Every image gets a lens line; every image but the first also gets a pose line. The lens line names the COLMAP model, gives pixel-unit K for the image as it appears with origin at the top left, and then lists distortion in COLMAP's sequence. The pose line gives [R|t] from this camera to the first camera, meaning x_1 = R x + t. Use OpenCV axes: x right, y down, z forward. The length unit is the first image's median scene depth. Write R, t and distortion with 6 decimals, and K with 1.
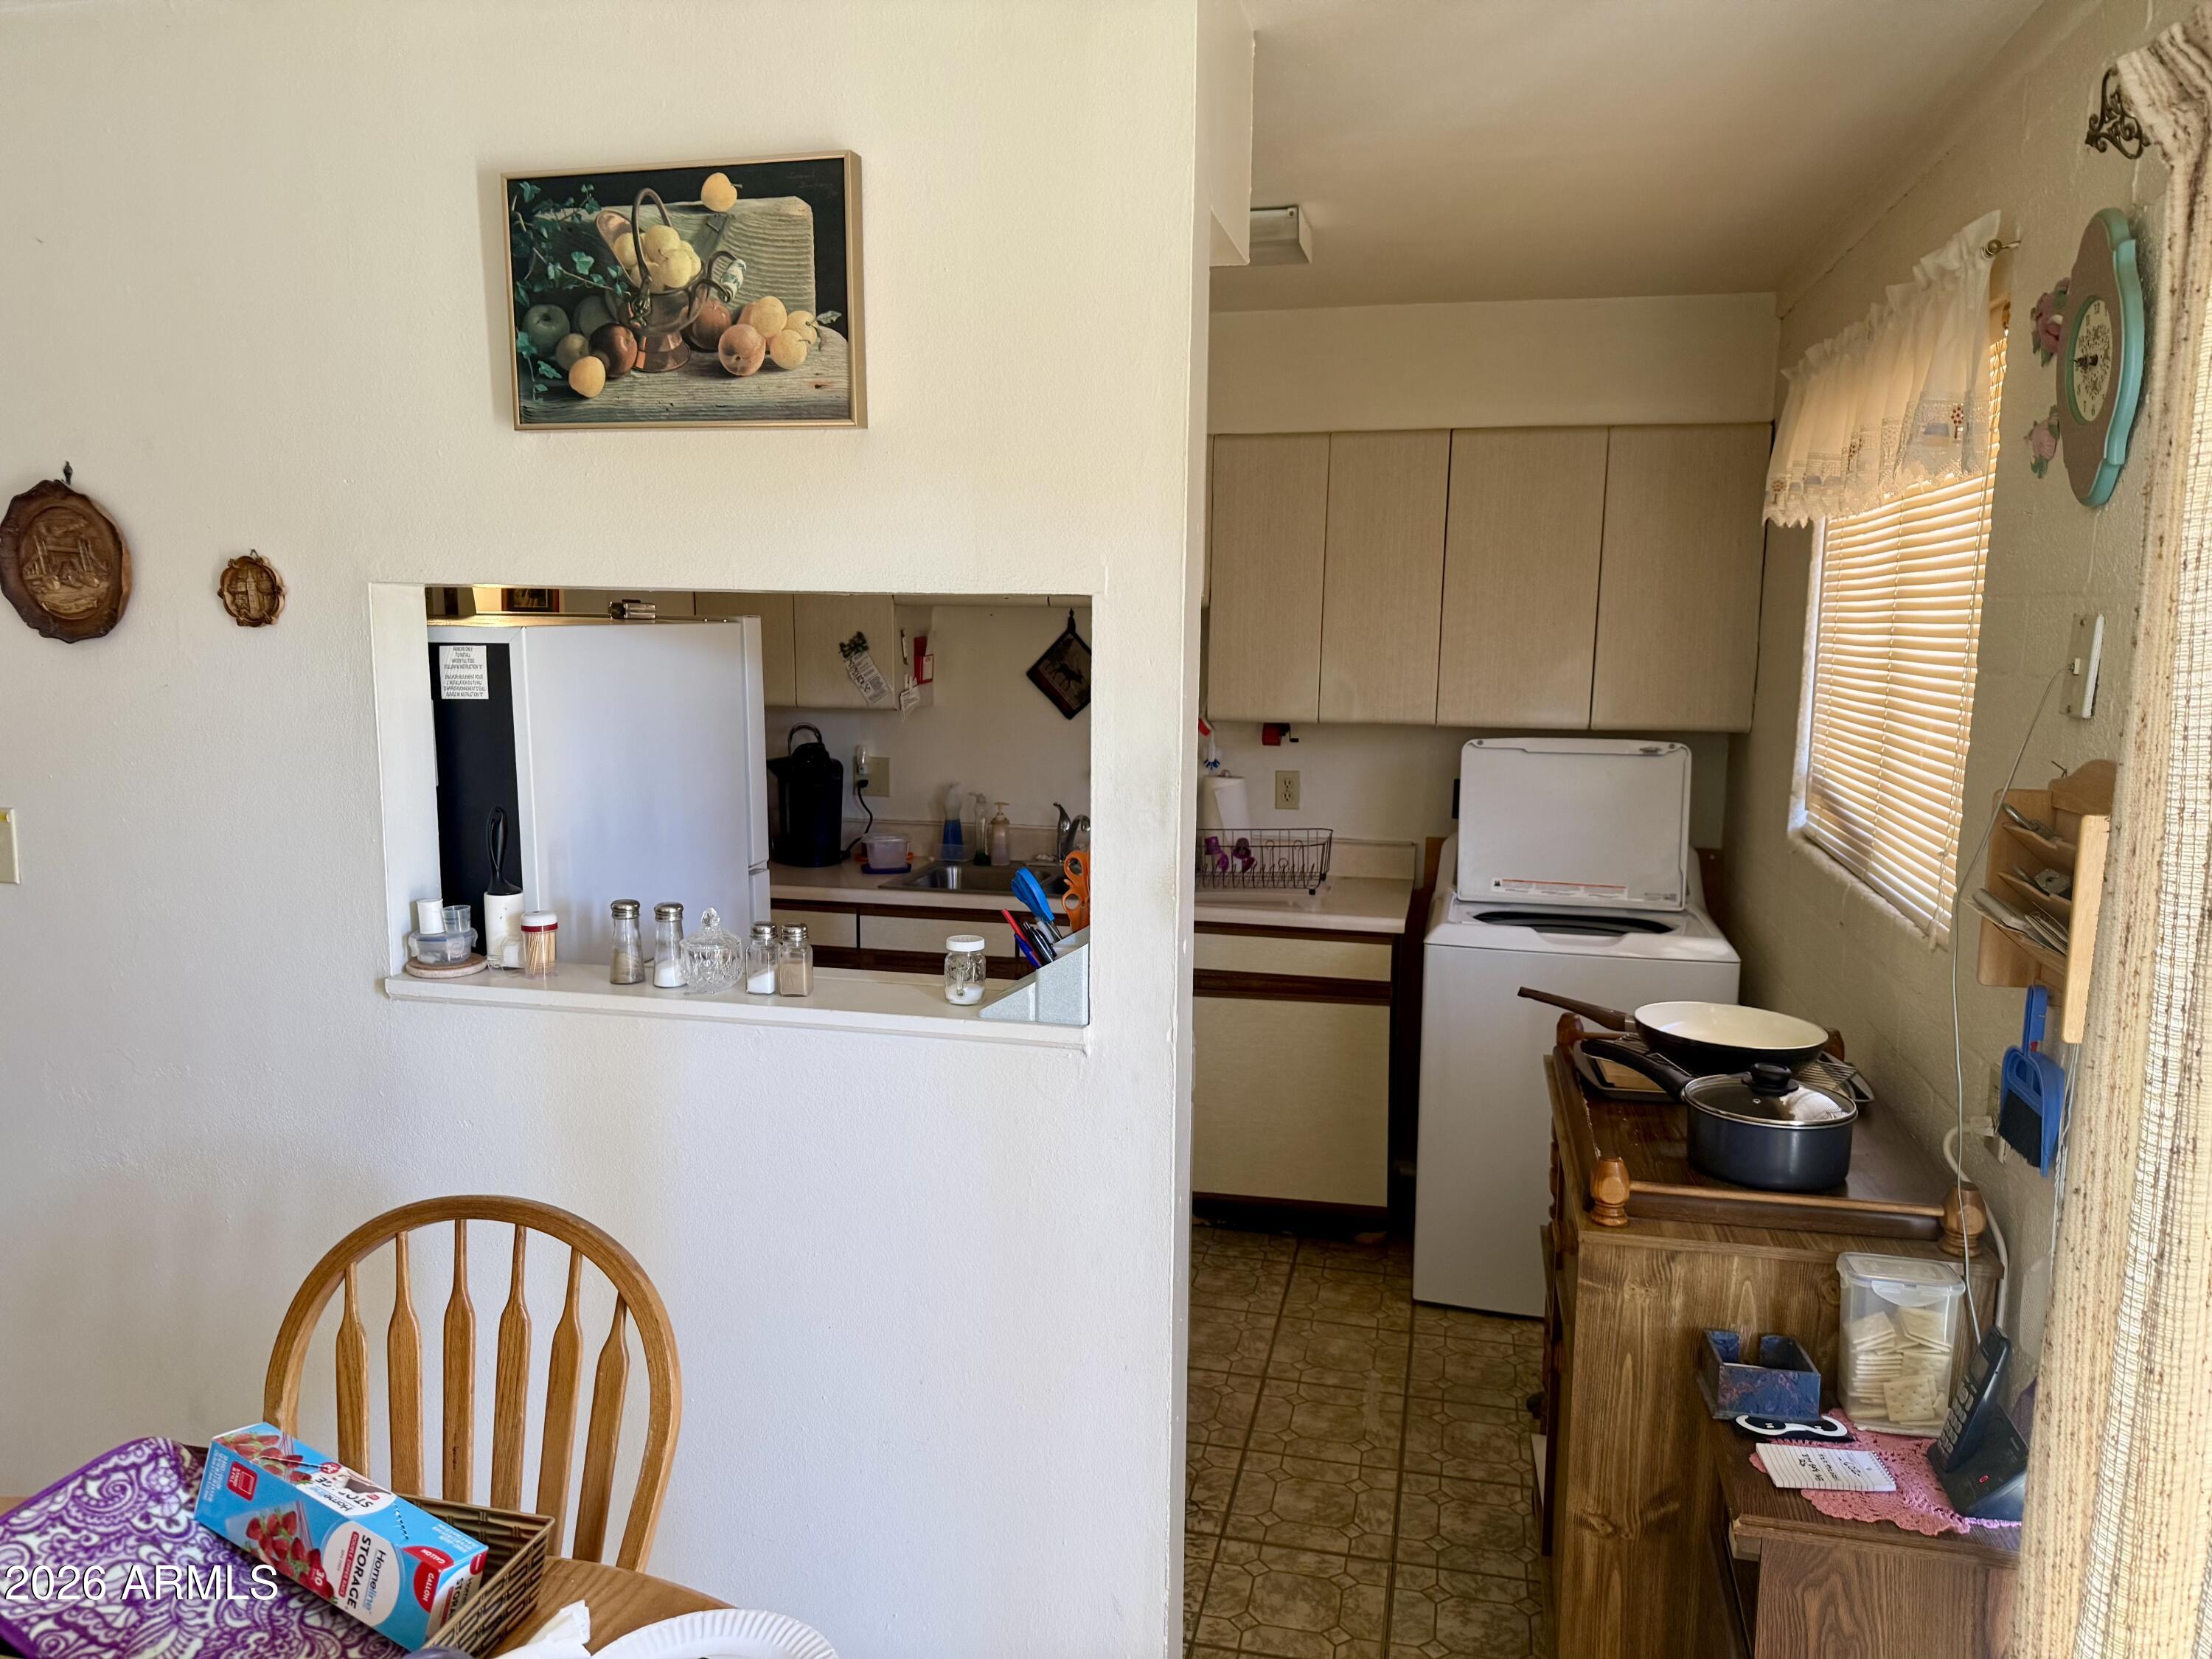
lens RADIAL K [[1523.7, 0, 1095.8], [0, 1523.7, 815.2], [0, 0, 1]] dist [0.053978, -0.125551]
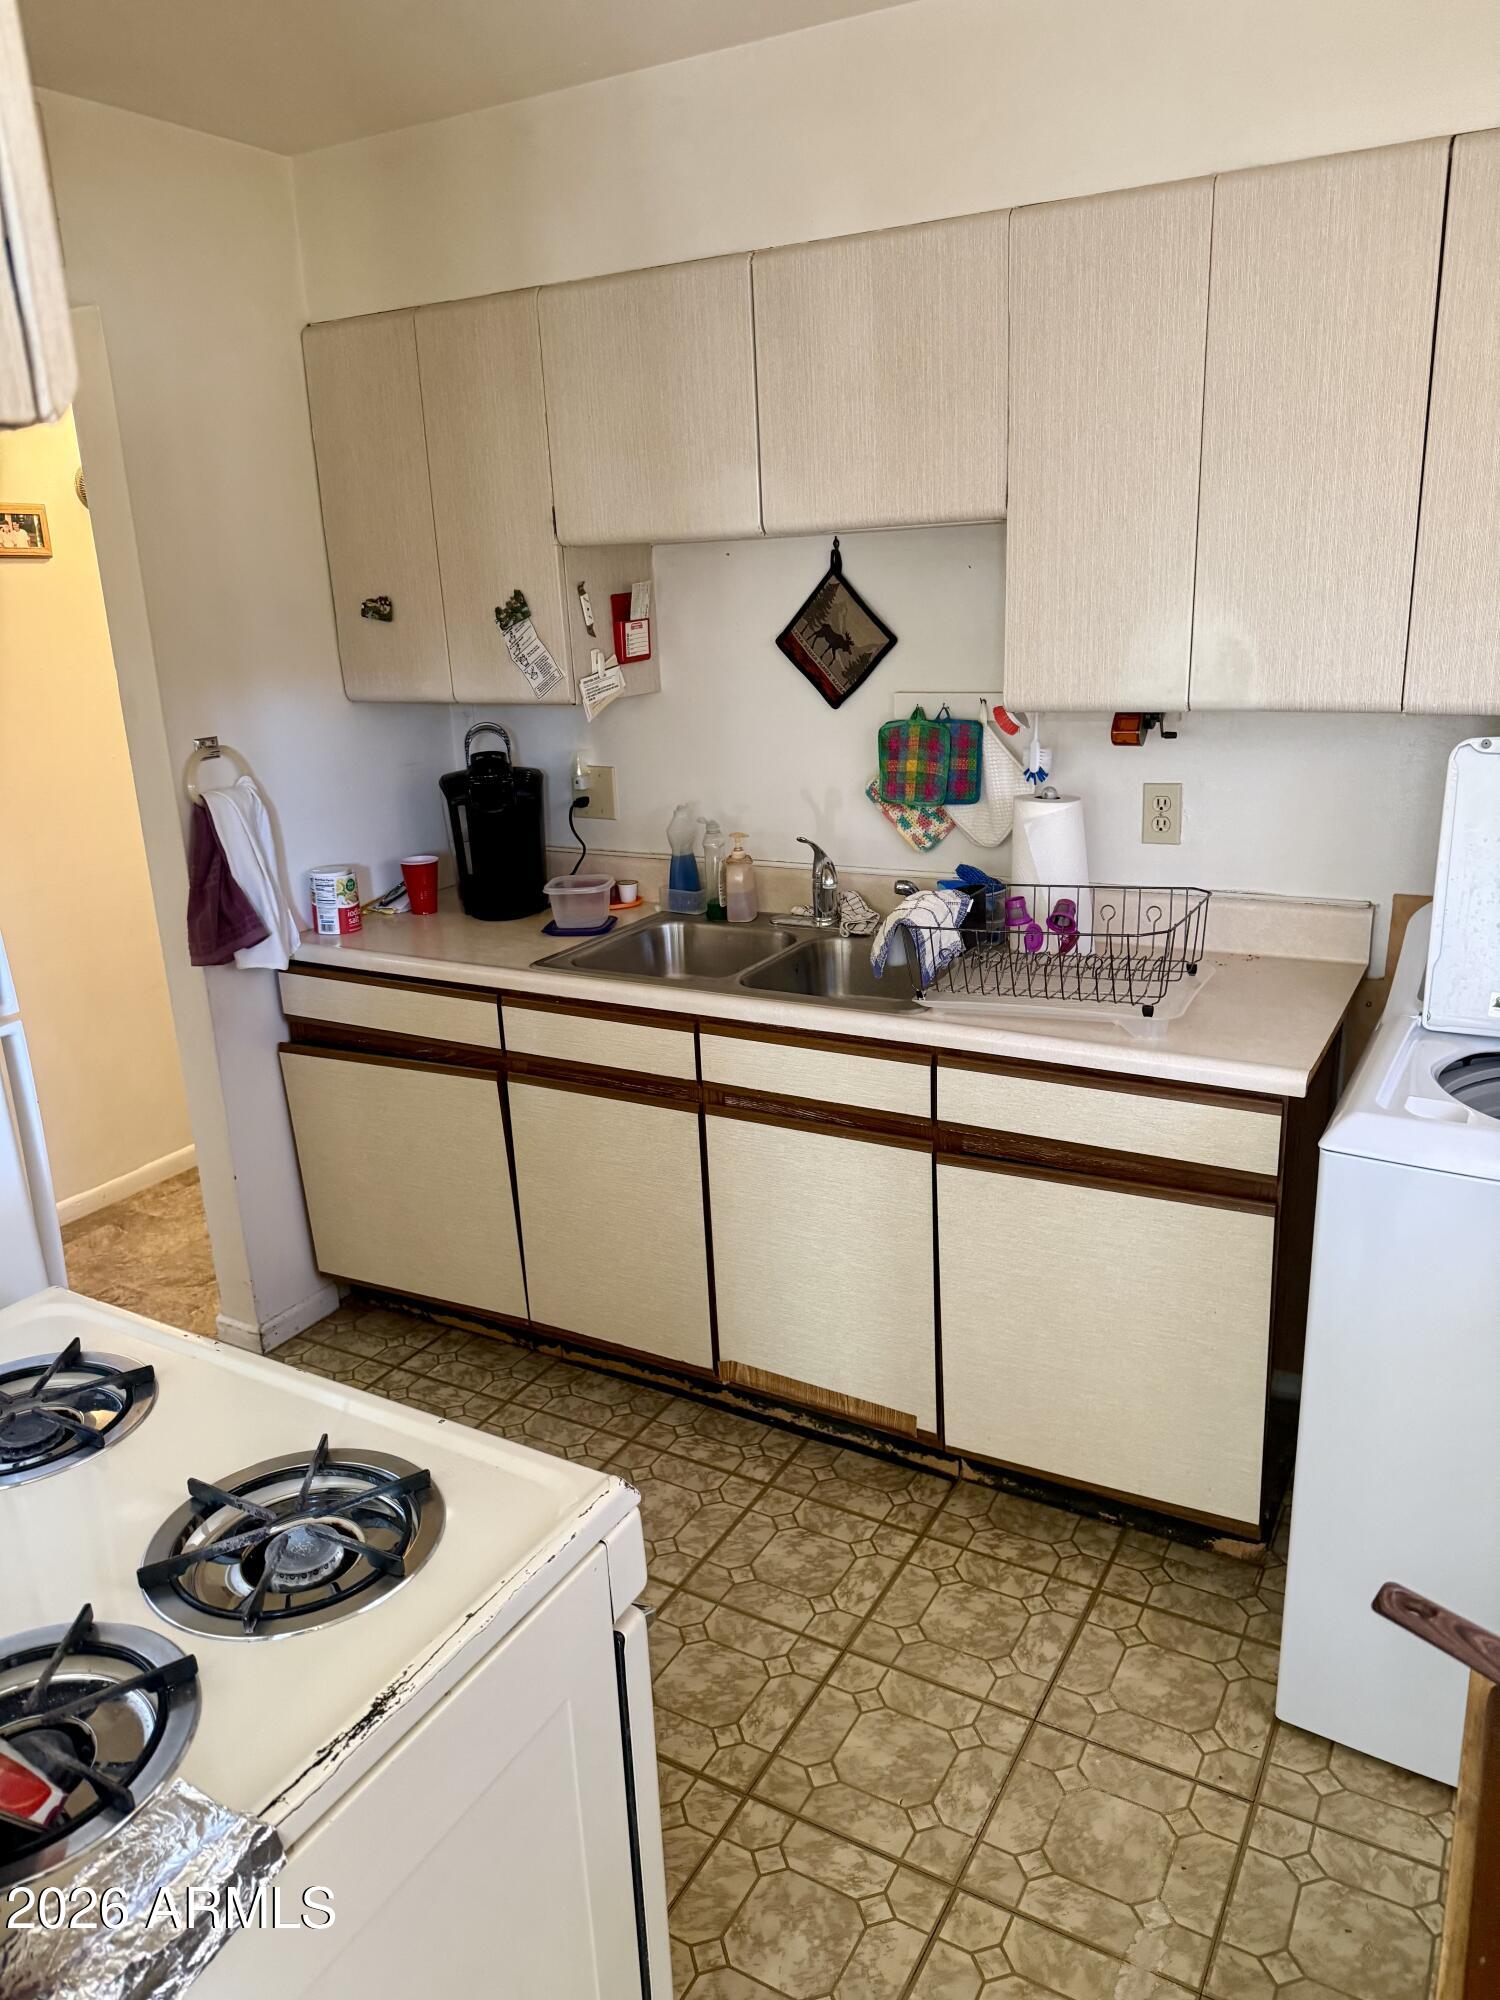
lens RADIAL K [[1377.7, 0, 750.0], [0, 1377.7, 1000.0], [0, 0, 1]] dist [0.053978, -0.125551]
pose [[0.959176, 0.031810, -0.281015, 0.128770], [0.016727, 0.985534, 0.168653, -0.041259], [0.282315, -0.166468, 0.944768, 0.407475]]
